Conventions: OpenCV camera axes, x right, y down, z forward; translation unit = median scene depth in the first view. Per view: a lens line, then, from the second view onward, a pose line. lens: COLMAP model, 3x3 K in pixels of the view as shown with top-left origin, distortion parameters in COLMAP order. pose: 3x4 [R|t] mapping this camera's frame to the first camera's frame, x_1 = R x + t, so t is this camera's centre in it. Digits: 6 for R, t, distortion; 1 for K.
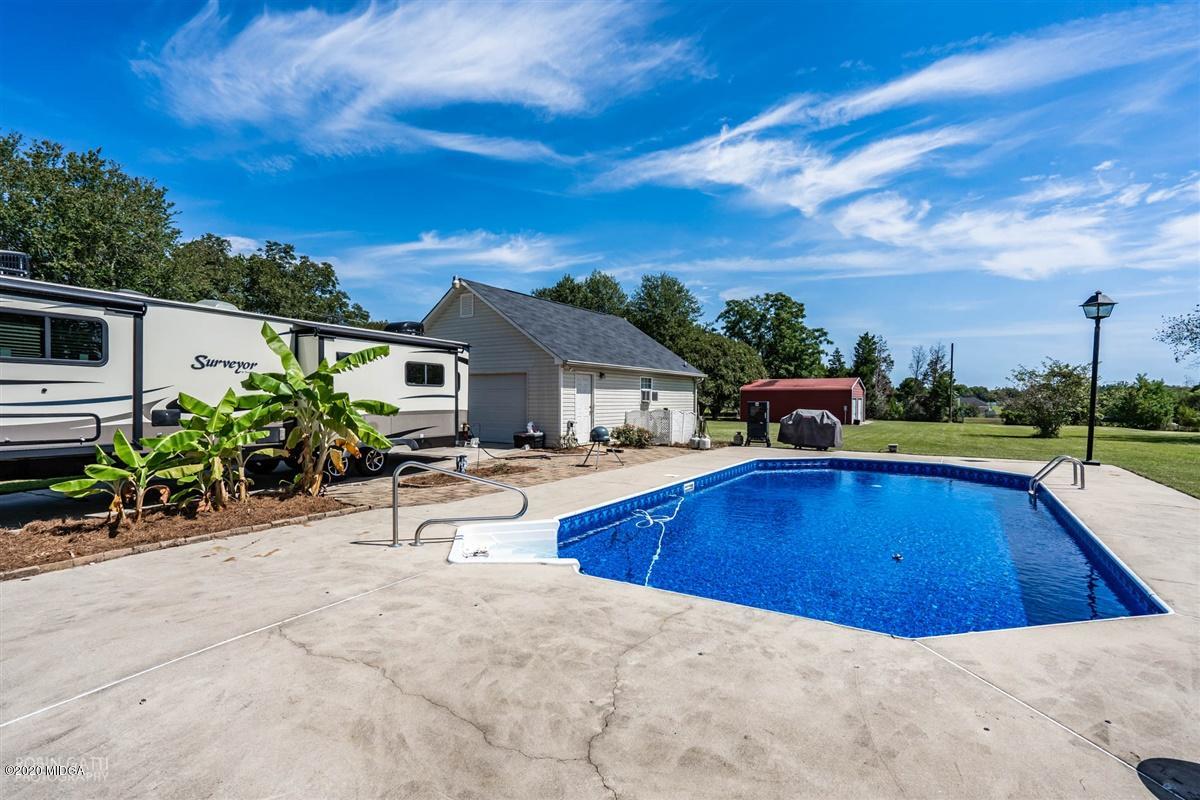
lens RADIAL K [[564.8, 0, 594.5], [0, 564.8, 399.5], [0, 0, 1]] dist [-0.002802, 0.000844]
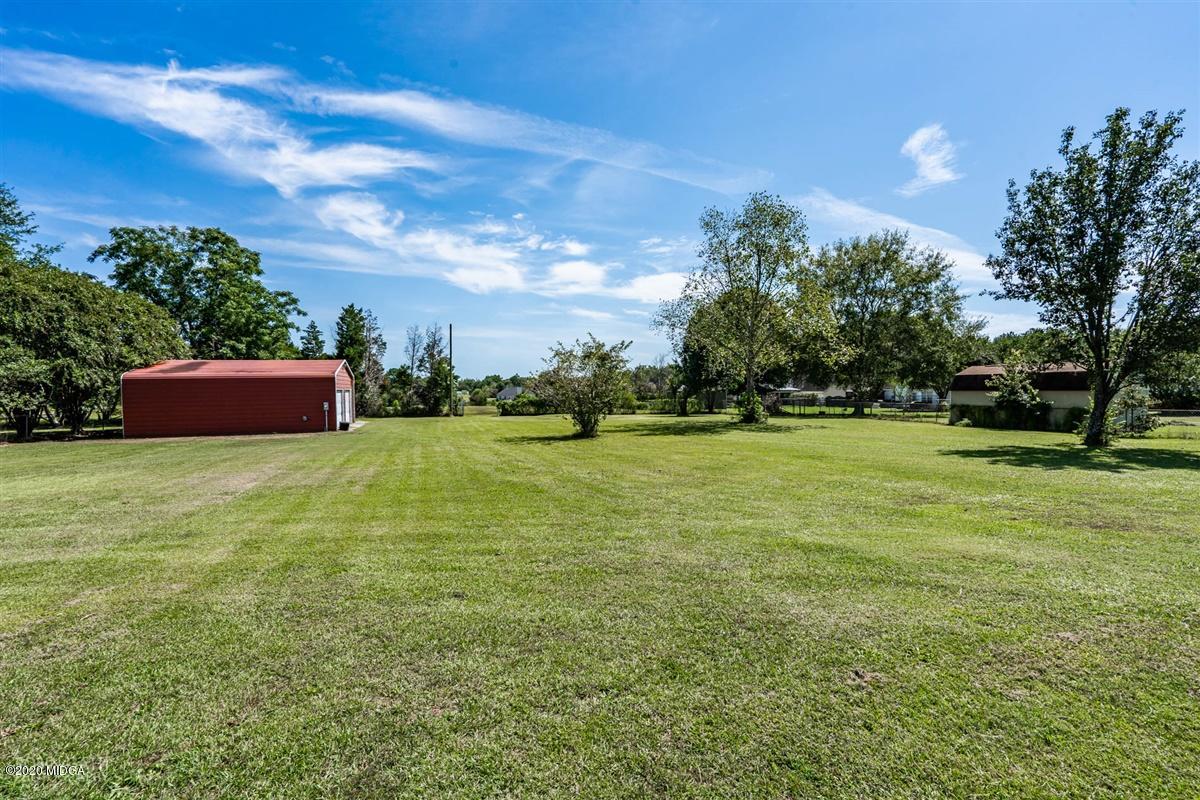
lens RADIAL K [[543.2, 0, 599.4], [0, 543.2, 405.1], [0, 0, 1]] dist [0.002774, 0.000297]
pose [[0.641588, -0.037633, 0.766126, 0.129172], [0.014992, 0.999220, 0.036528, -0.003118], [-0.766903, -0.011950, 0.641652, 0.271079]]
